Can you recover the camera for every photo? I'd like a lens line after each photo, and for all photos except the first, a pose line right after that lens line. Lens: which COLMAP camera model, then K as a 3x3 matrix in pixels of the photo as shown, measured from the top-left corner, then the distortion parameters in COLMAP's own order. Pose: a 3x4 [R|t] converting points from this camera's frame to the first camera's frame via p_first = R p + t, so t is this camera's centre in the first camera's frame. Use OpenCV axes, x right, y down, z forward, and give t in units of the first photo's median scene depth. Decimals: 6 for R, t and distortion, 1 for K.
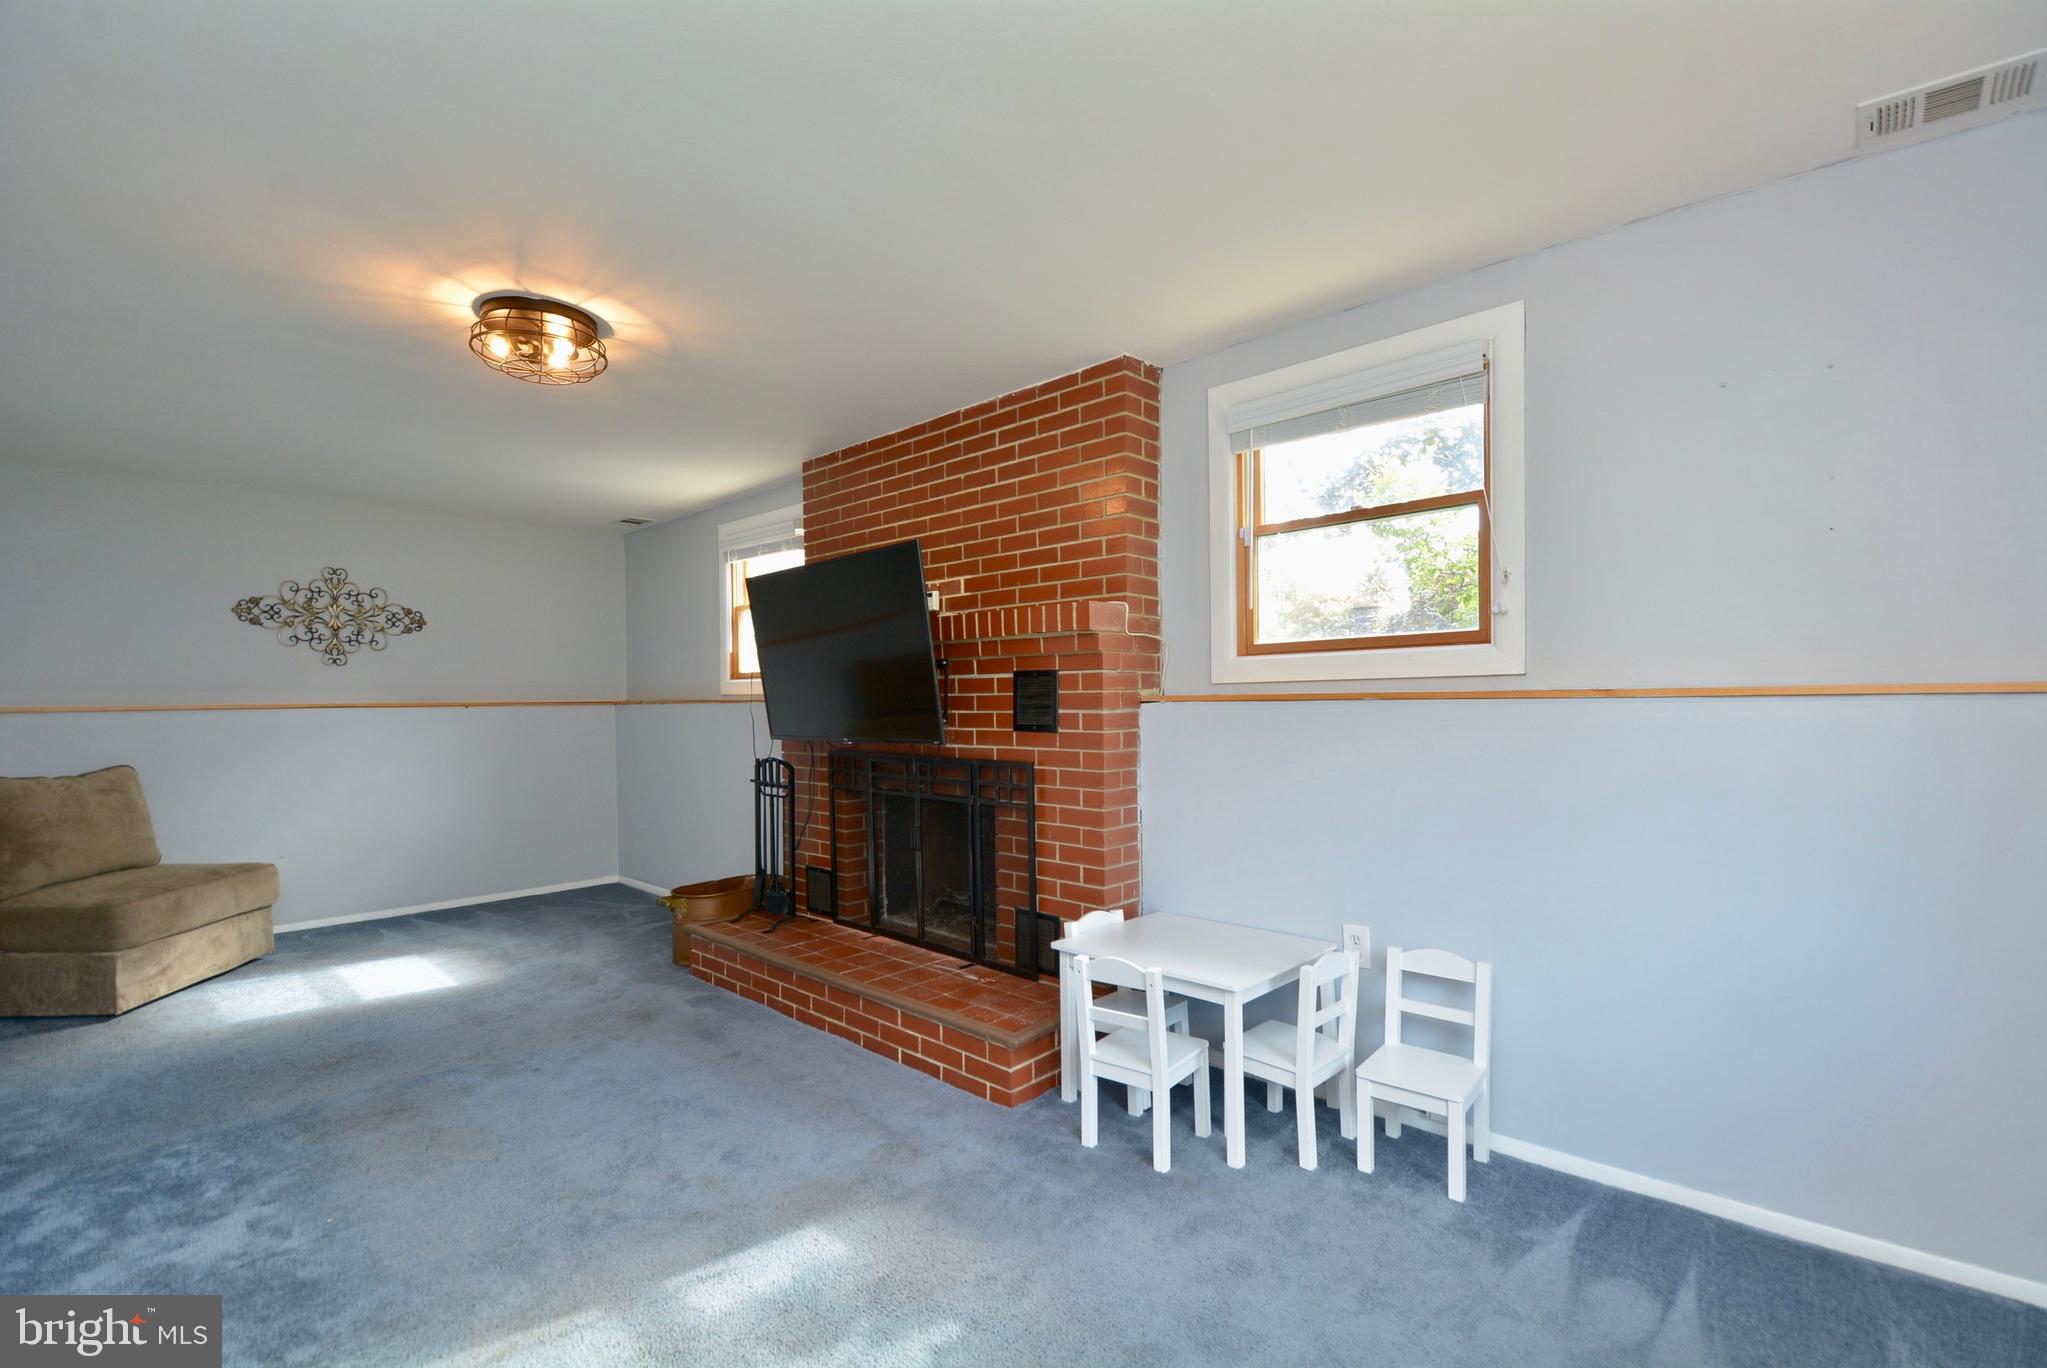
lens RADIAL K [[906.4, 0, 1044.4], [0, 906.4, 708.0], [0, 0, 1]] dist [0.022726, -0.027009]
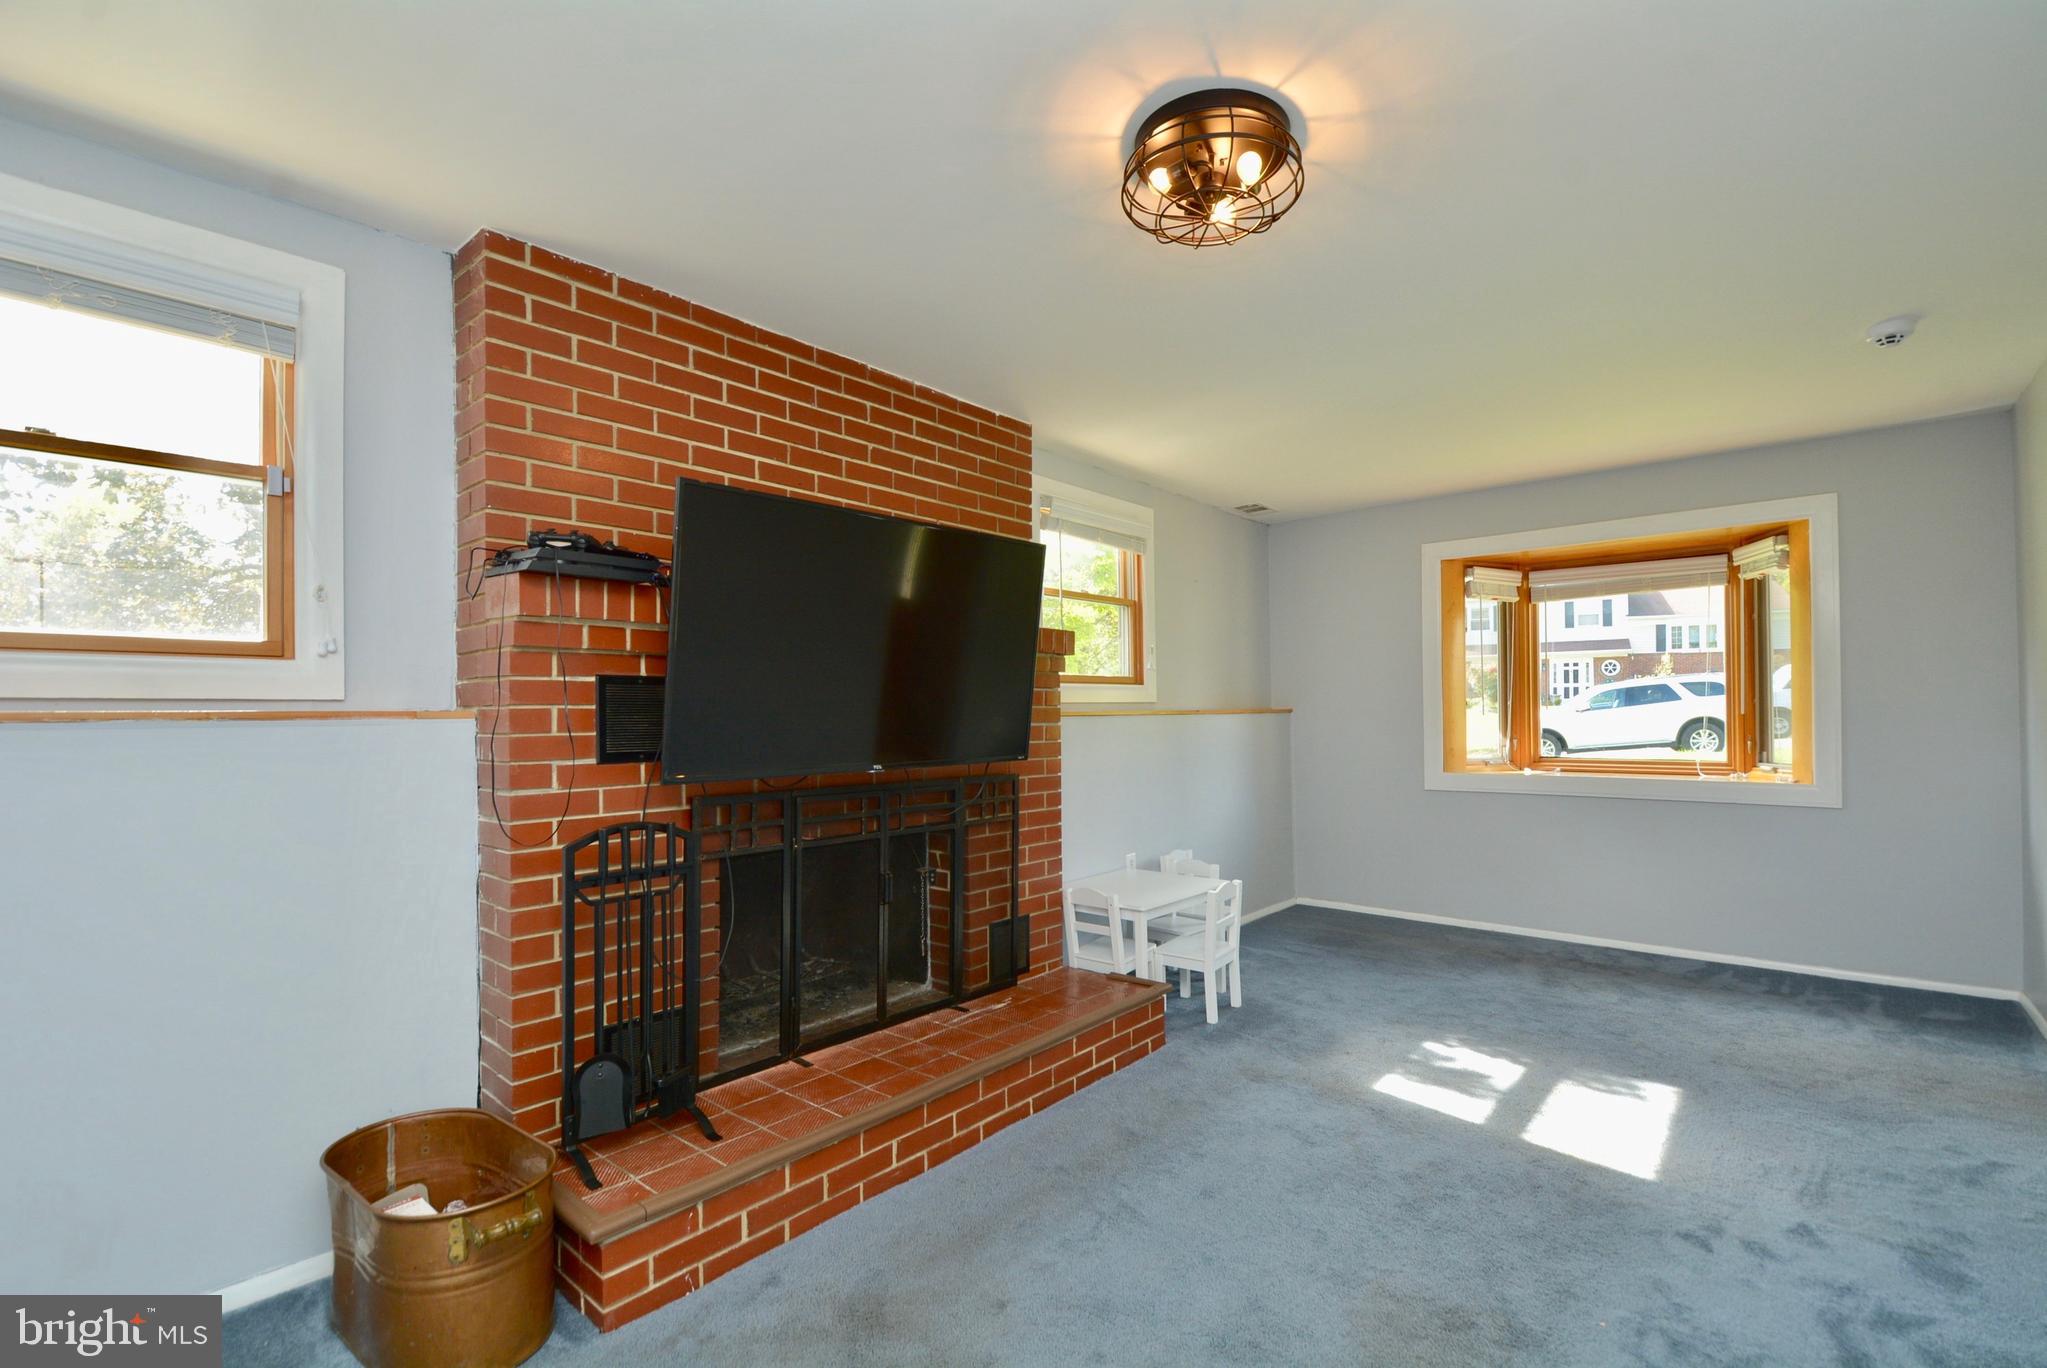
lens RADIAL K [[906.4, 0, 1044.4], [0, 906.4, 708.0], [0, 0, 1]] dist [0.022726, -0.027009]
pose [[-0.040870, 0.016019, 0.999036, -0.992785], [0.017643, 0.999727, -0.015308, 0.000157], [-0.999009, 0.017000, -0.041141, 0.944144]]
